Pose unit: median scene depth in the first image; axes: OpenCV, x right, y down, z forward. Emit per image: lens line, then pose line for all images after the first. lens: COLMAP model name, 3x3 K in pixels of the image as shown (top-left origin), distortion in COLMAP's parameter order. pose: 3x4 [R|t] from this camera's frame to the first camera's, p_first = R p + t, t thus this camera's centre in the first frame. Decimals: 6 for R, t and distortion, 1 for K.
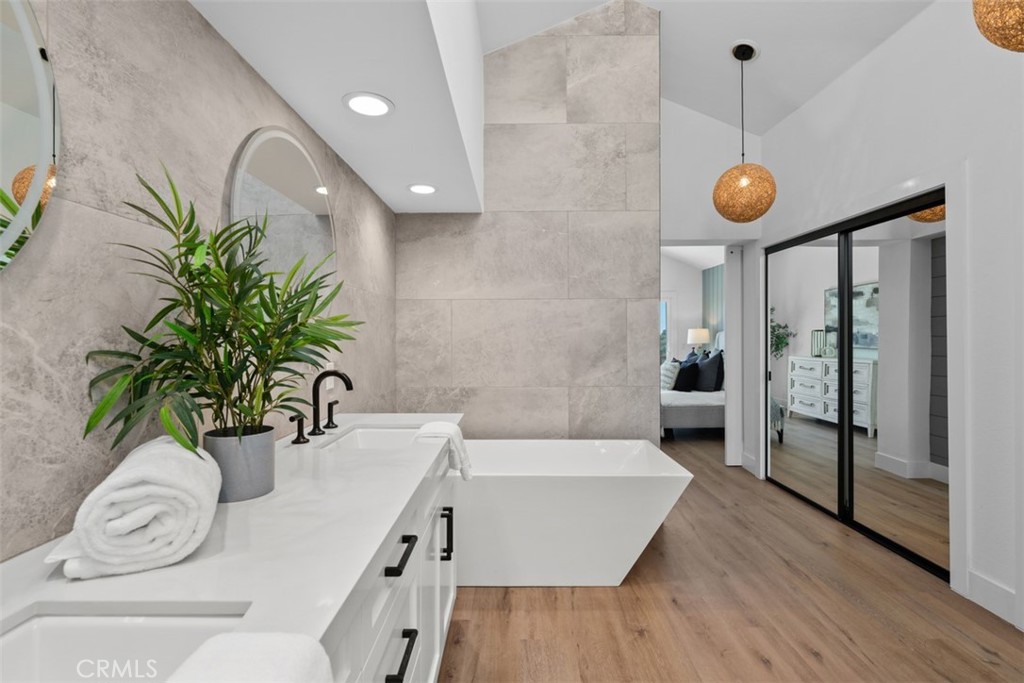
lens RADIAL K [[462.9, 0, 511.8], [0, 462.9, 338.0], [0, 0, 1]] dist [-0.002065, 0.000364]
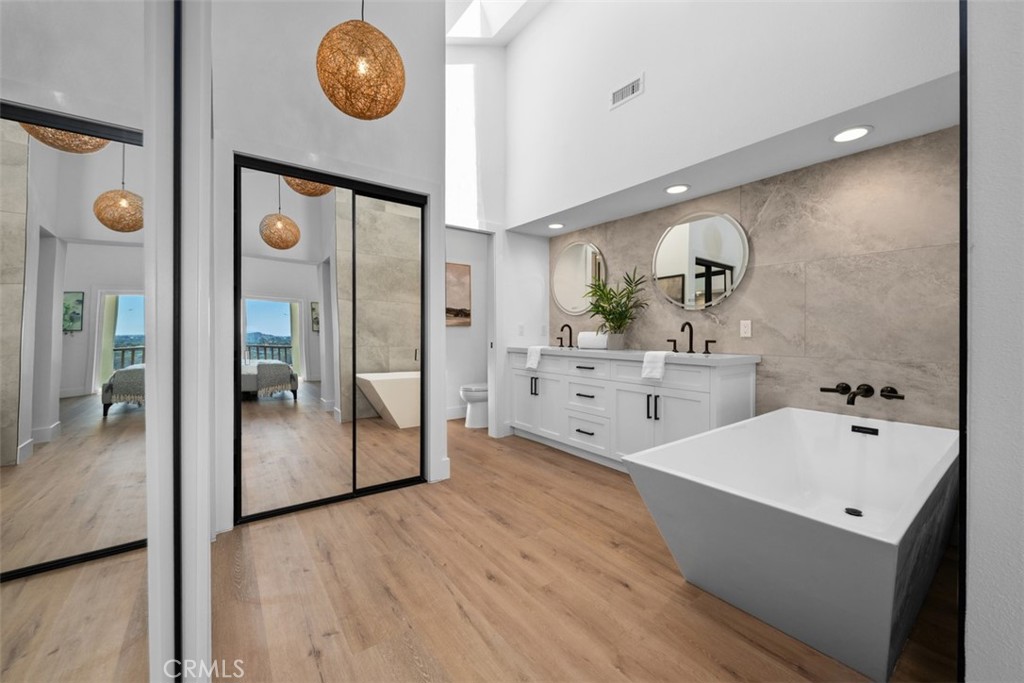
lens RADIAL K [[393.6, 0, 511.4], [0, 393.6, 333.5], [0, 0, 1]] dist [0.001758, 0.000344]
pose [[-0.798621, 0.004563, -0.601817, 1.106720], [-0.001023, 0.999960, 0.008939, 0.094122], [0.601833, 0.007754, -0.798584, 1.661641]]
